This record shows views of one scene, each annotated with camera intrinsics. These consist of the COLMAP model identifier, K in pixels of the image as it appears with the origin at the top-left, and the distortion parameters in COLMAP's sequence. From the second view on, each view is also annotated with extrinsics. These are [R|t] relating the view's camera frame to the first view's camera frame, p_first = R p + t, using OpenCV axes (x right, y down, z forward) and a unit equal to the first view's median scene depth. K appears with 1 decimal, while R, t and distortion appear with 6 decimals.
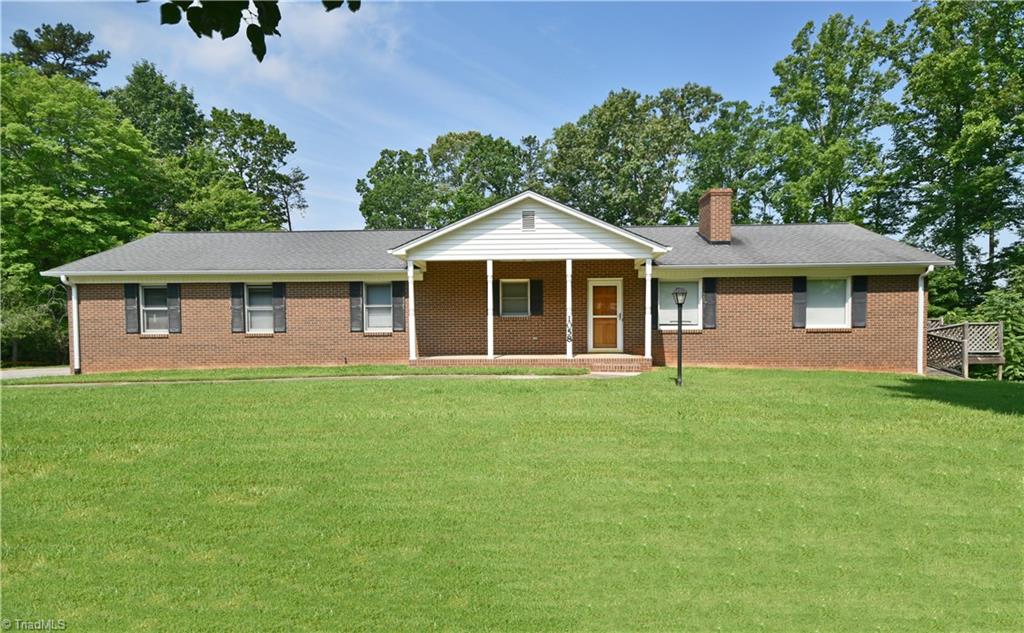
lens RADIAL K [[564.5, 0, 513.7], [0, 564.5, 339.5], [0, 0, 1]] dist [0.011055, -0.001884]
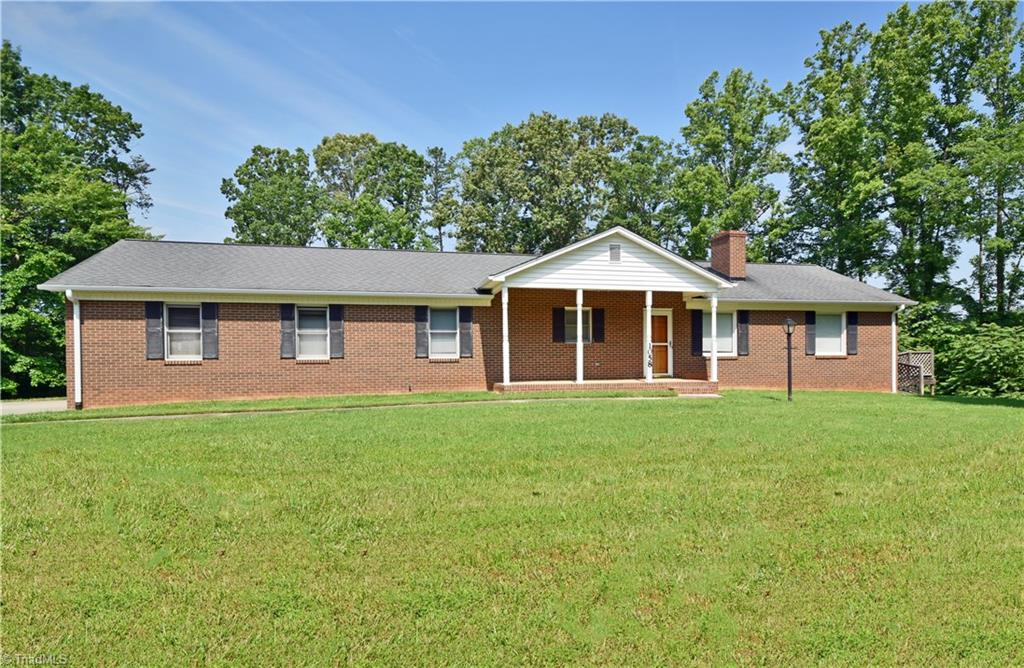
lens RADIAL K [[618.5, 0, 550.5], [0, 618.5, 359.6], [0, 0, 1]] dist [0.005579, 0.003295]
pose [[0.957467, 0.000200, 0.288542, -0.366878], [0.004268, 0.999881, -0.014858, 0.005558], [-0.288510, 0.015457, 0.957352, -0.067574]]
